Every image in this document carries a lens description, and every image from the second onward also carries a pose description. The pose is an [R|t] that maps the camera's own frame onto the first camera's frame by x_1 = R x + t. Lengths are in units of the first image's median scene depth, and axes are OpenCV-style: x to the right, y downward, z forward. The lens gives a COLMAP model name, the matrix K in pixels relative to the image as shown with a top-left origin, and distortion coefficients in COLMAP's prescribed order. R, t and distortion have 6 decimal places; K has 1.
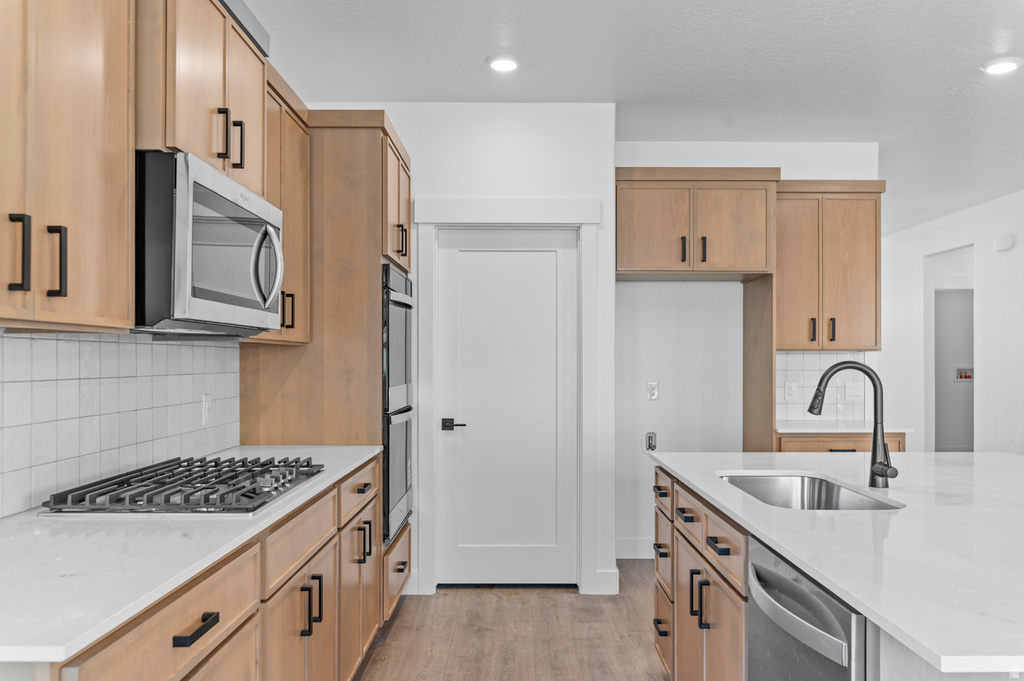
lens RADIAL K [[771.7, 0, 513.3], [0, 771.7, 347.2], [0, 0, 1]] dist [0.013531, -0.002463]
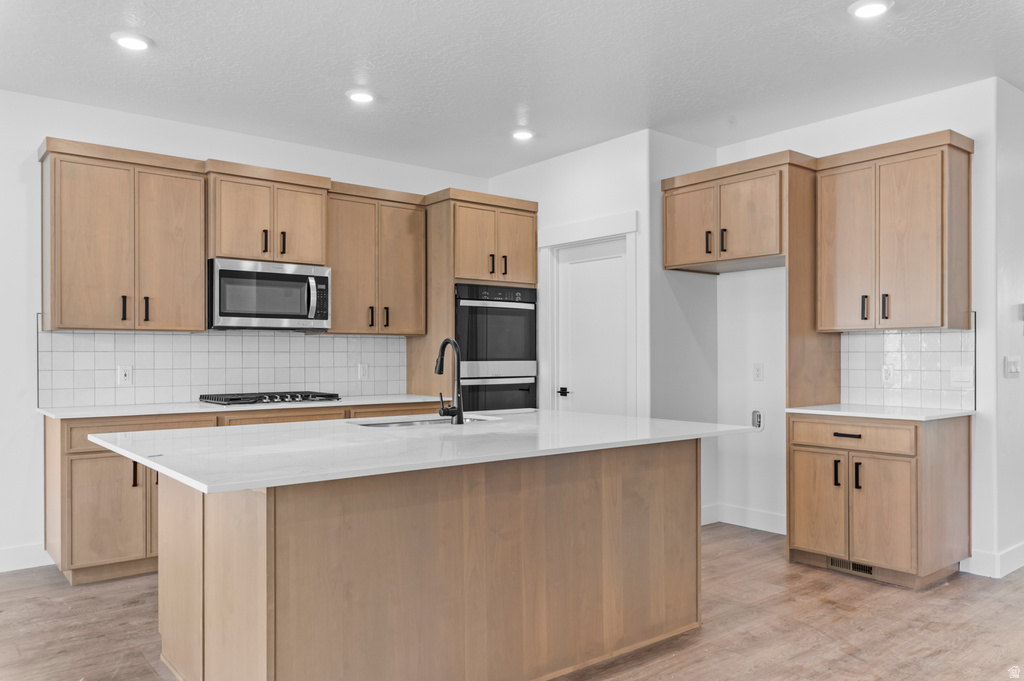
lens RADIAL K [[771.7, 0, 516.7], [0, 771.7, 345.6], [0, 0, 1]] dist [0.013531, -0.002463]
pose [[0.621751, -0.013466, -0.783099, 0.942875], [0.014285, 0.999881, -0.005851, 0.025328], [0.783084, -0.007549, 0.621870, 0.093021]]
